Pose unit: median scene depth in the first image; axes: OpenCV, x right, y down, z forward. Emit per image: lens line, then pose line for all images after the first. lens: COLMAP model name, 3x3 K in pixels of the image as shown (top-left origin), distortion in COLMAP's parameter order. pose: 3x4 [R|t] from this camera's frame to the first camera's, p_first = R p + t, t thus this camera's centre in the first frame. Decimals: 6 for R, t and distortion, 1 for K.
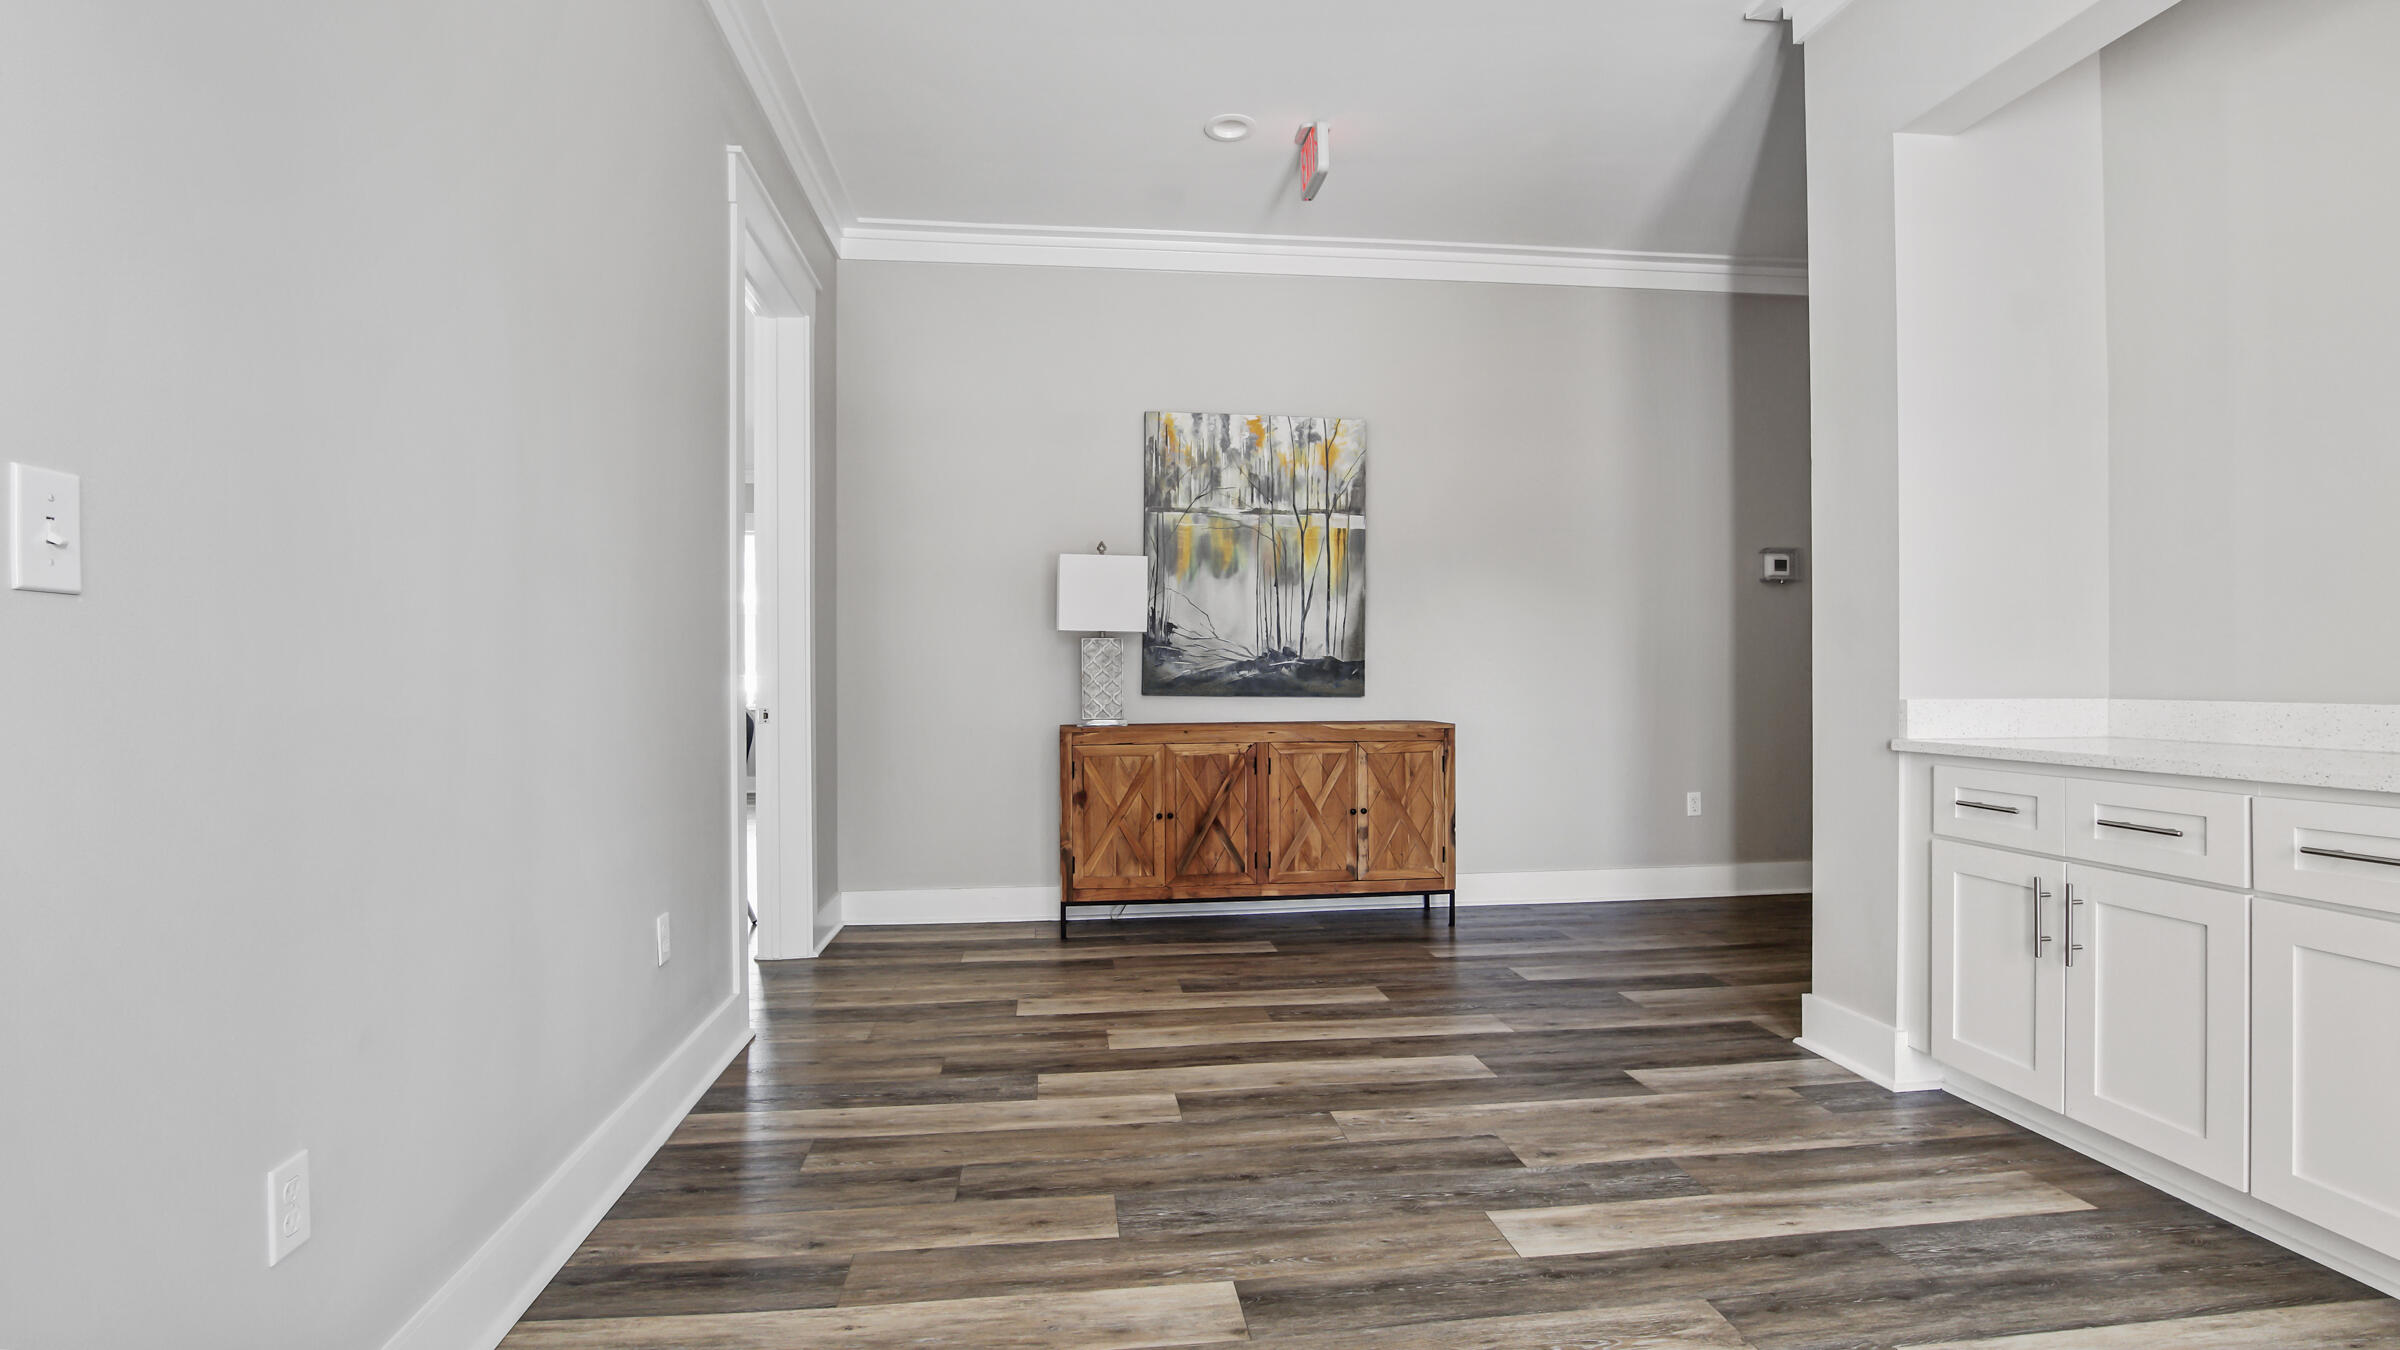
lens RADIAL K [[1140.2, 0, 1199.9], [0, 1140.2, 685.0], [0, 0, 1]] dist [-0.004041, -0.000755]
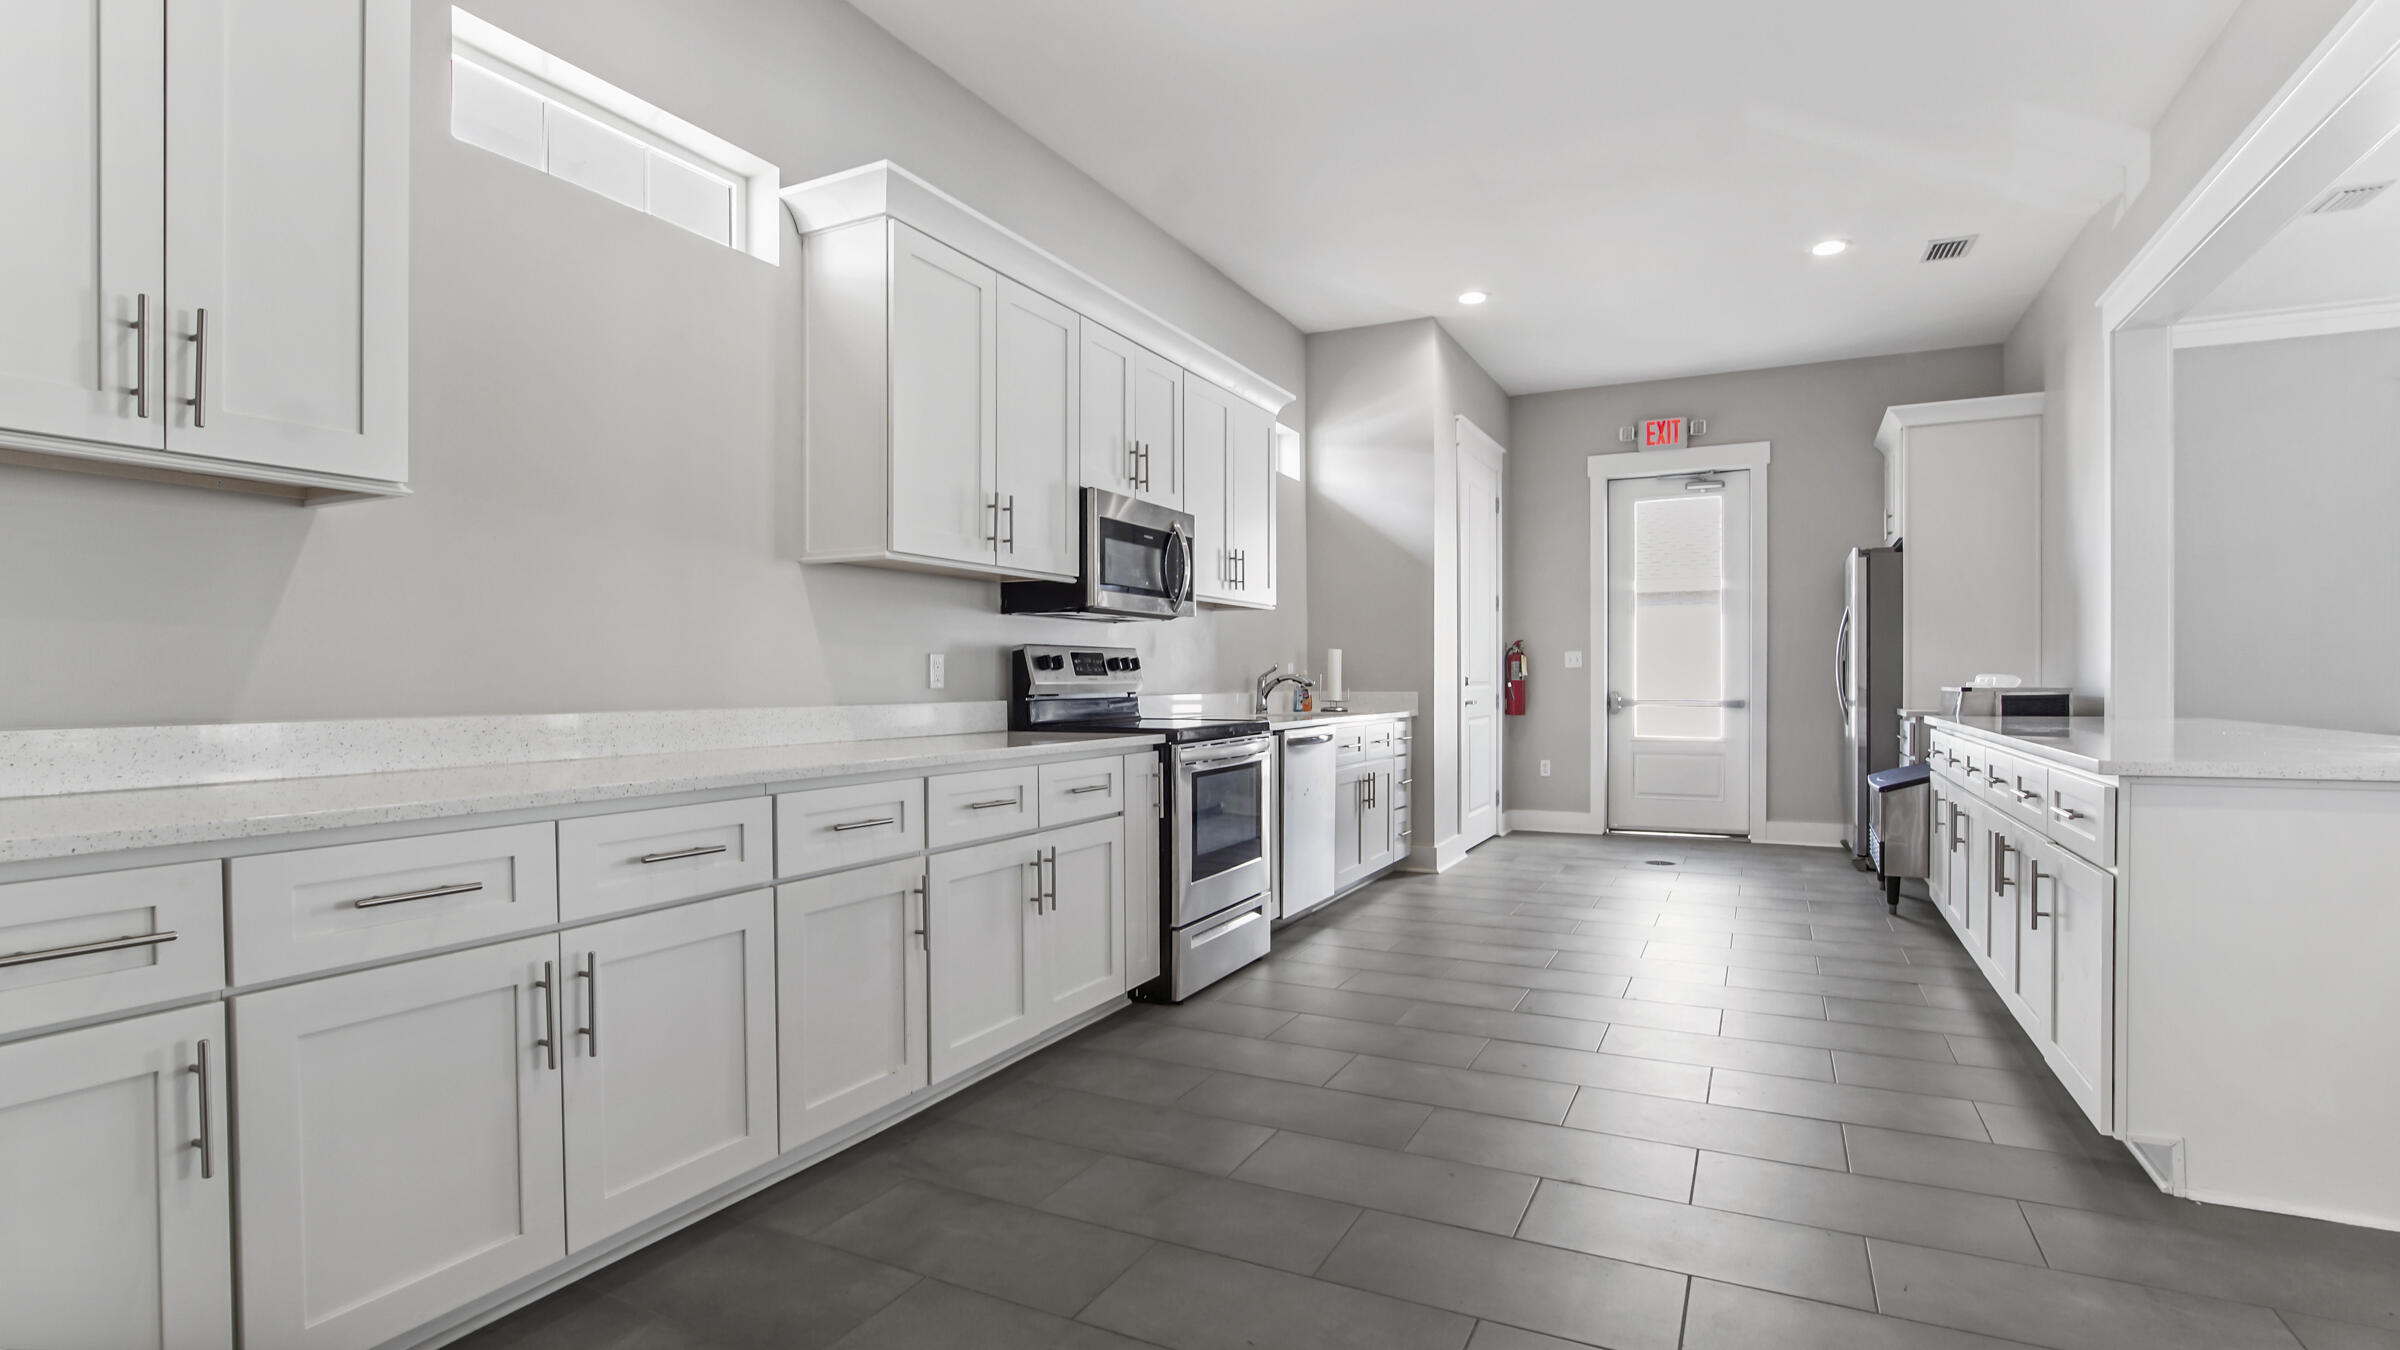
lens RADIAL K [[1140.2, 0, 1199.9], [0, 1140.2, 685.0], [0, 0, 1]] dist [-0.004041, -0.000755]
pose [[-0.821056, 0.002989, 0.570840, -0.074388], [0.010608, 0.999894, 0.010022, -0.023759], [-0.570749, 0.014285, -0.821000, 1.463579]]
